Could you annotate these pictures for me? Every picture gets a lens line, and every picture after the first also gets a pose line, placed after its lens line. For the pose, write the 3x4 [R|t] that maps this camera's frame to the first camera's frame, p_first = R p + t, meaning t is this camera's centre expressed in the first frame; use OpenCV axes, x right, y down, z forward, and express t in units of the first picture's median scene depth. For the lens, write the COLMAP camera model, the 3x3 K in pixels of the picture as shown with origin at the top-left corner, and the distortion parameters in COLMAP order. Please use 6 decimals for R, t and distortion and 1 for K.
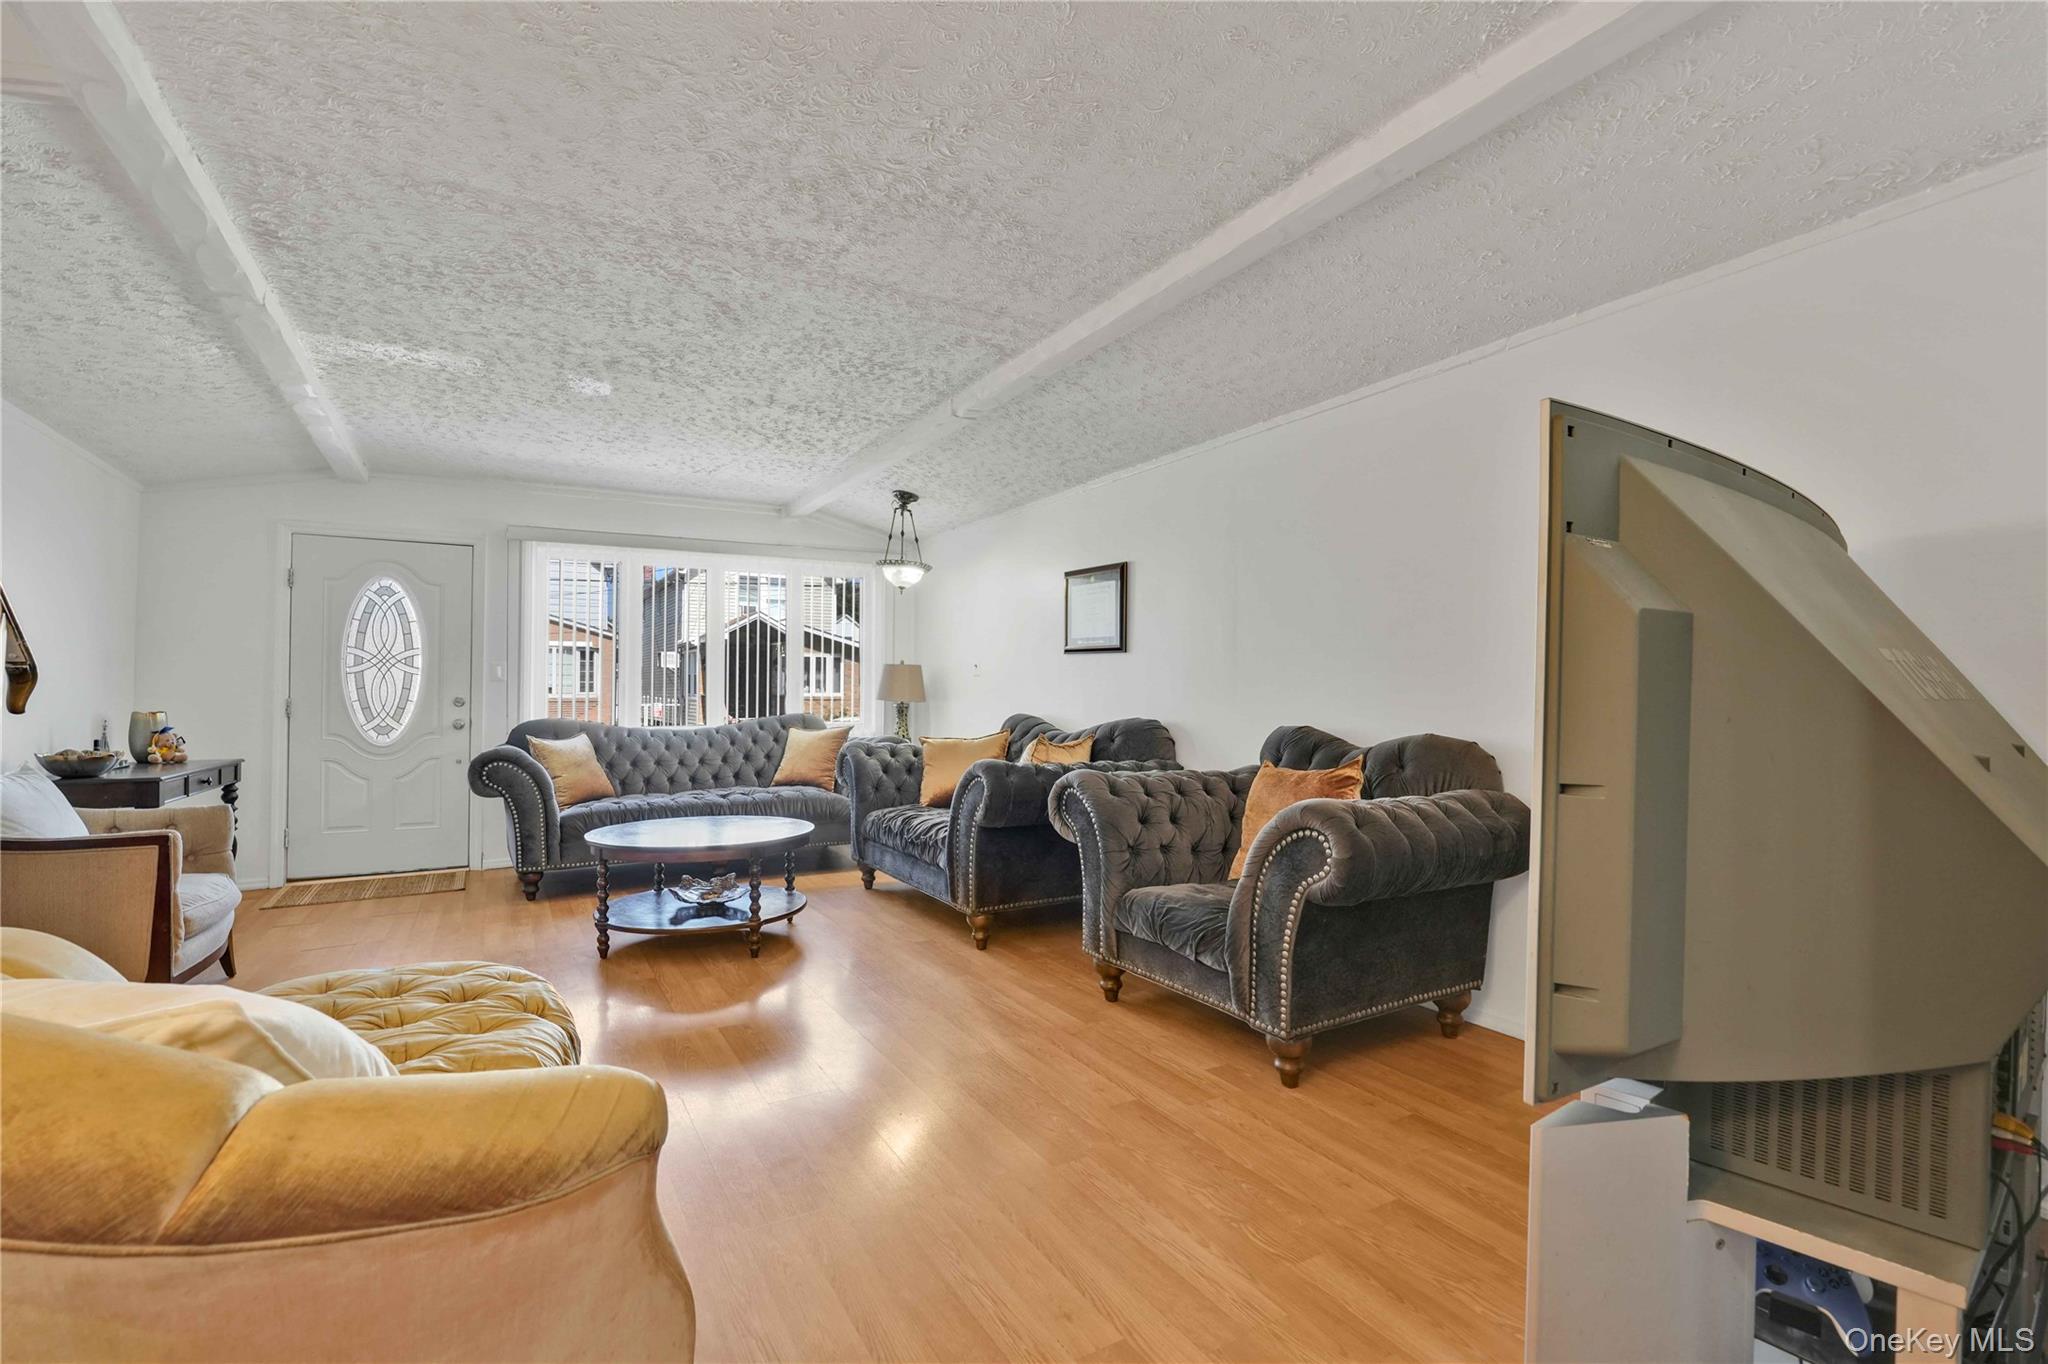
lens RADIAL K [[943.1, 0, 1021.7], [0, 943.1, 704.5], [0, 0, 1]] dist [-0.012510, 0.011575]
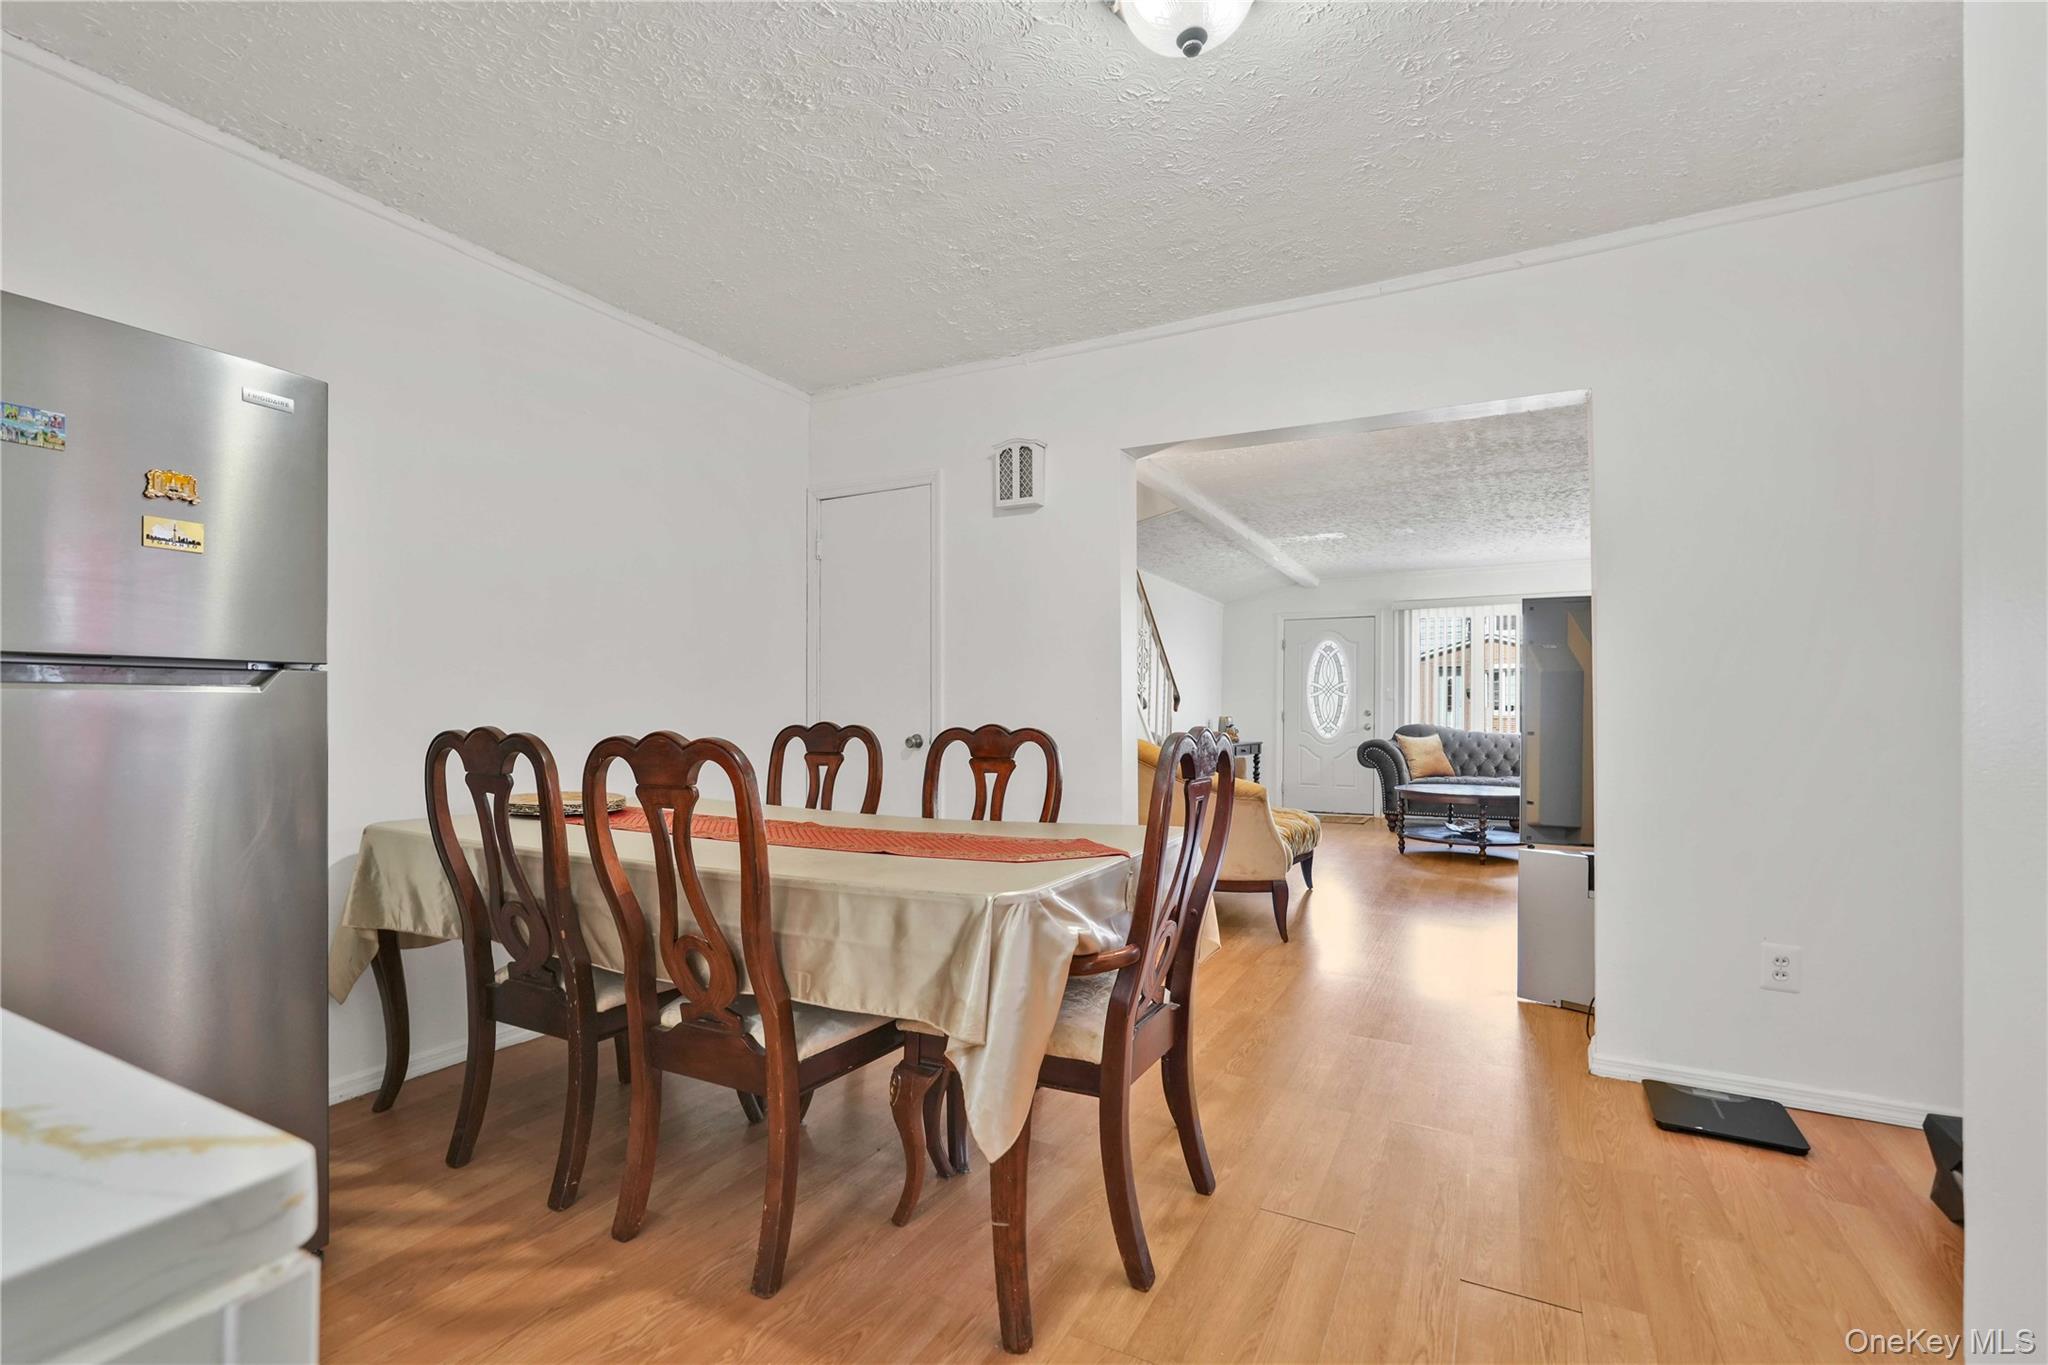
lens RADIAL K [[943.1, 0, 1021.7], [0, 943.1, 705.0], [0, 0, 1]] dist [-0.012510, 0.011575]
pose [[0.533354, -0.008294, -0.845852, 0.491829], [-0.015445, 0.999690, -0.019542, 0.025335], [0.845751, 0.023487, 0.533060, -0.405316]]
